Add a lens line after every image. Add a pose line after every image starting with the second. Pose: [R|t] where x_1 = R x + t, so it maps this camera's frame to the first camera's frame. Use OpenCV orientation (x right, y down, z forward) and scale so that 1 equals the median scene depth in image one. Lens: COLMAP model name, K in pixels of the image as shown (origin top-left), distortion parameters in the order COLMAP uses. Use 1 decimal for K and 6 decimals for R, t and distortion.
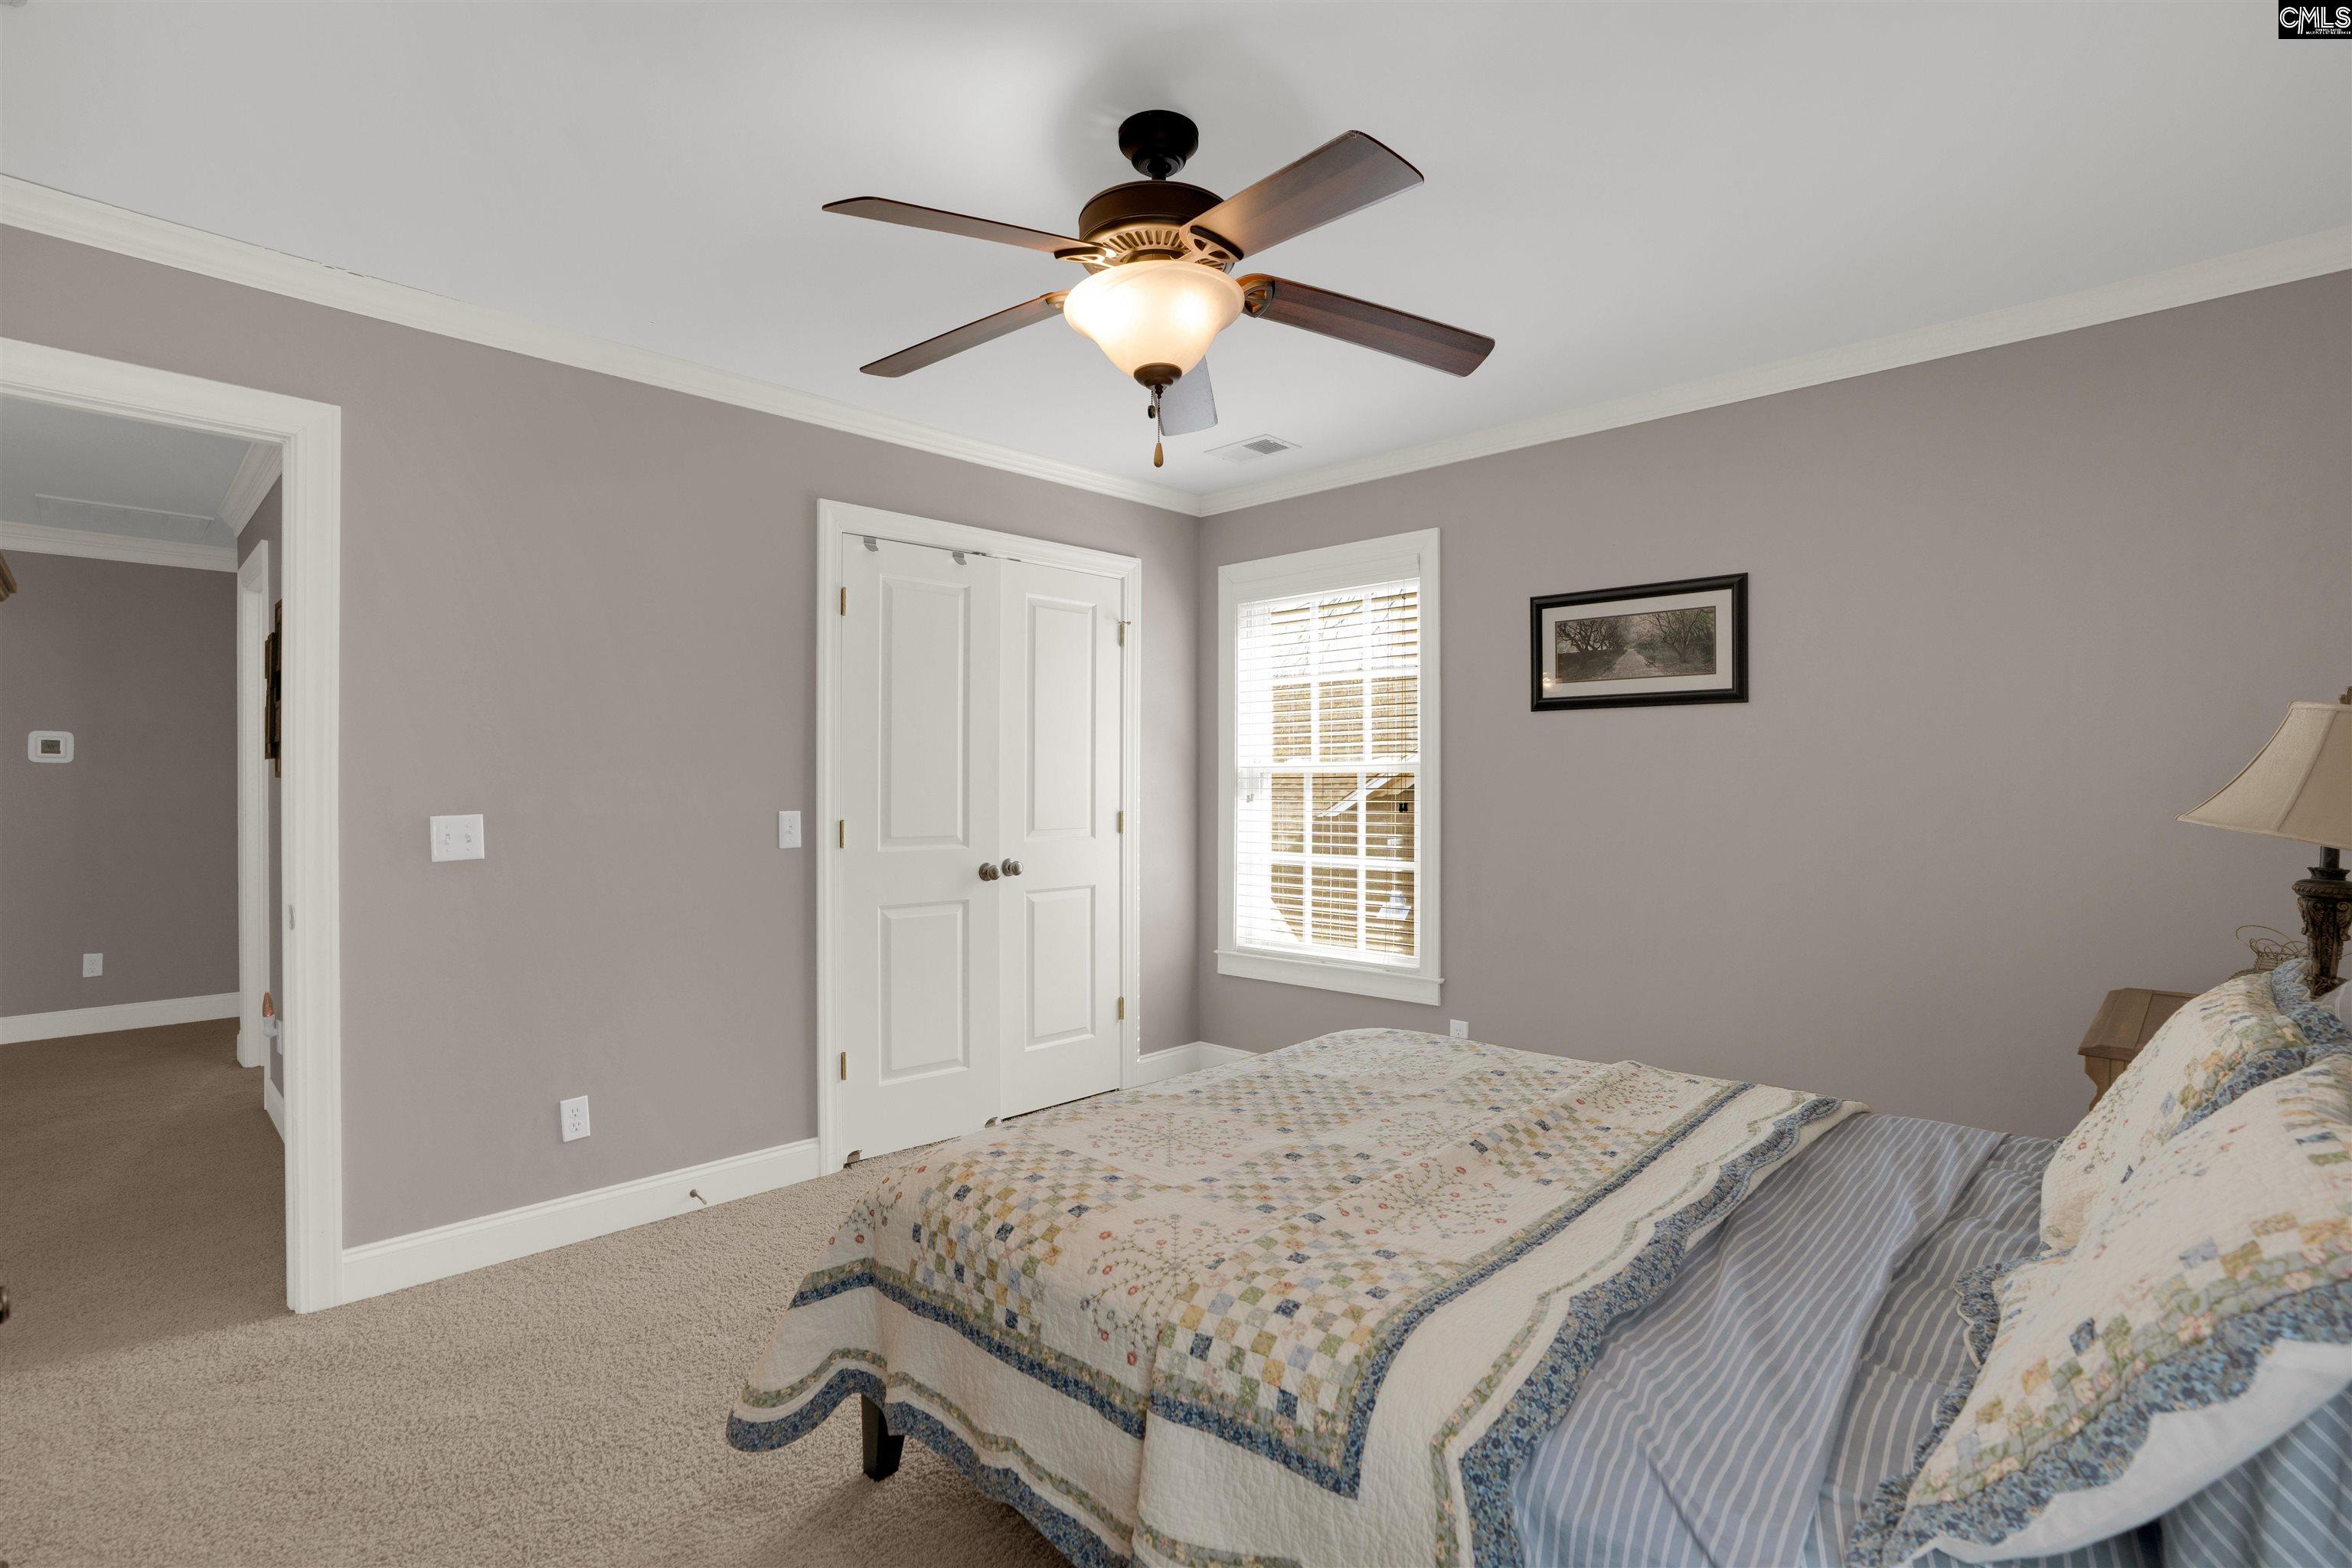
lens RADIAL K [[1096.2, 0, 1179.7], [0, 1096.2, 786.1], [0, 0, 1]] dist [-0.041023, 0.009744]
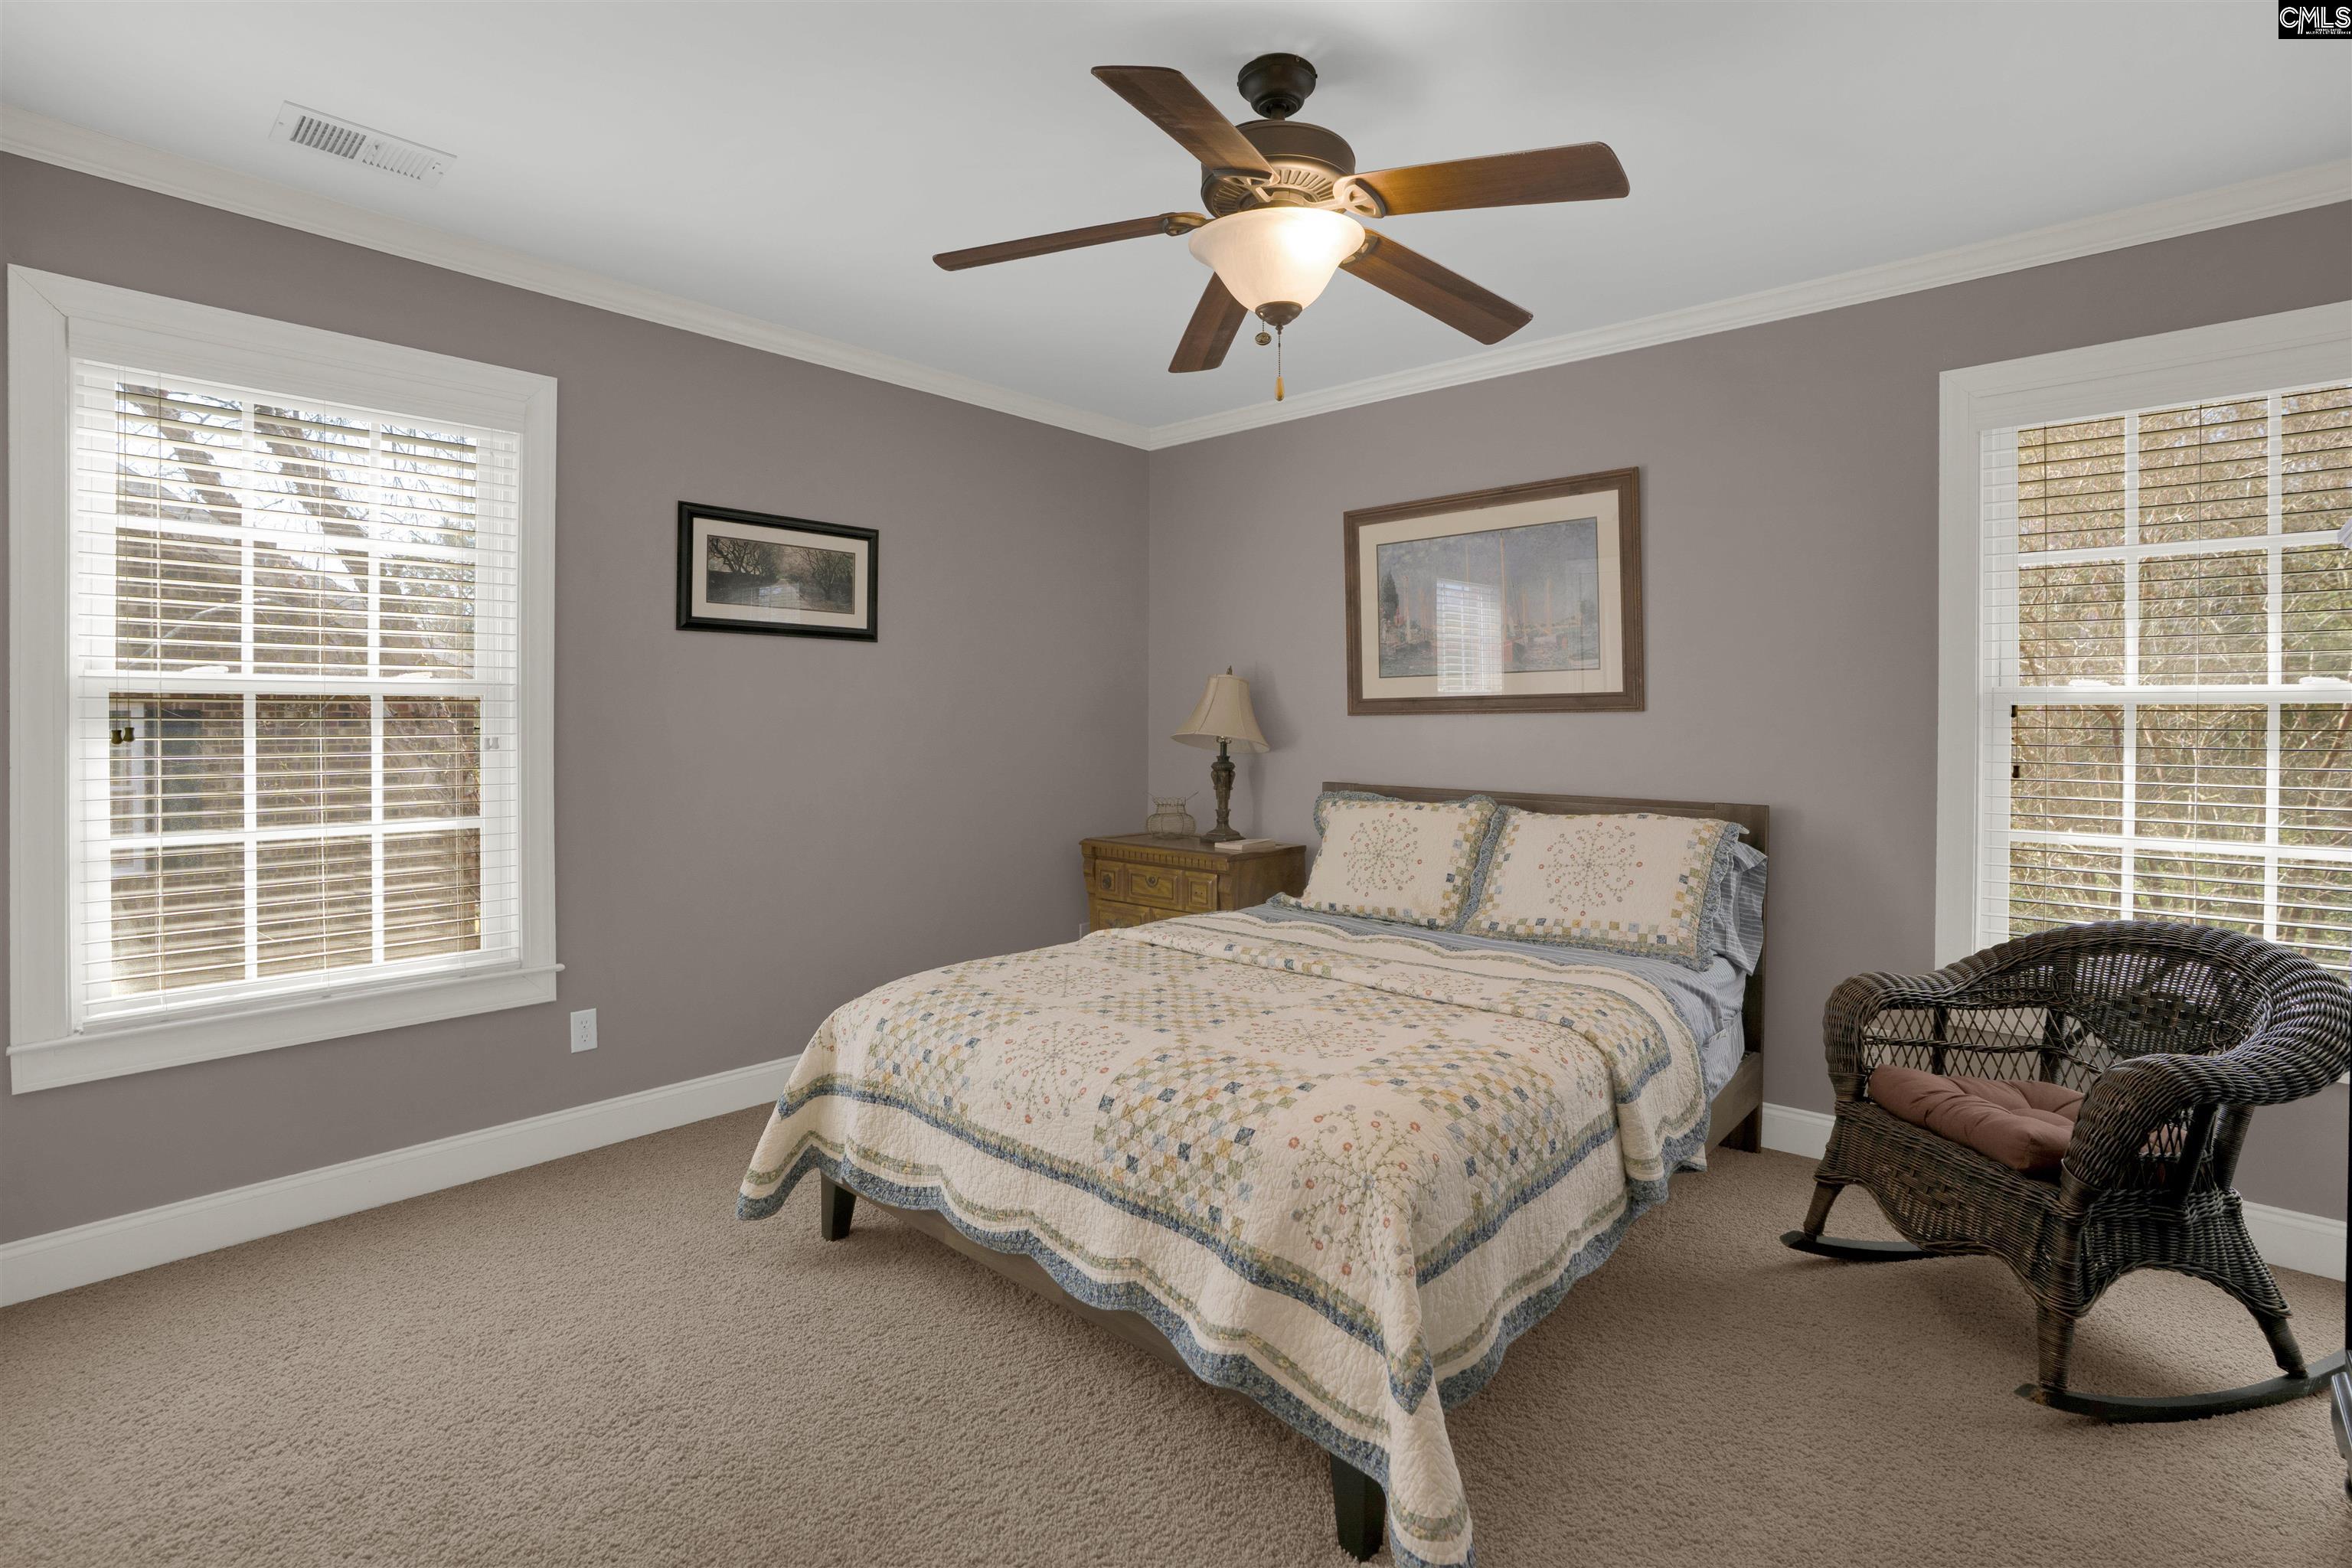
lens RADIAL K [[1096.2, 0, 1215.3], [0, 1096.2, 718.3], [0, 0, 1]] dist [-0.041023, 0.009744]
pose [[-0.031703, -0.000676, 0.999497, -0.575735], [0.001209, 0.999999, 0.000714, 0.003109], [-0.999497, 0.001231, -0.031702, 0.598642]]
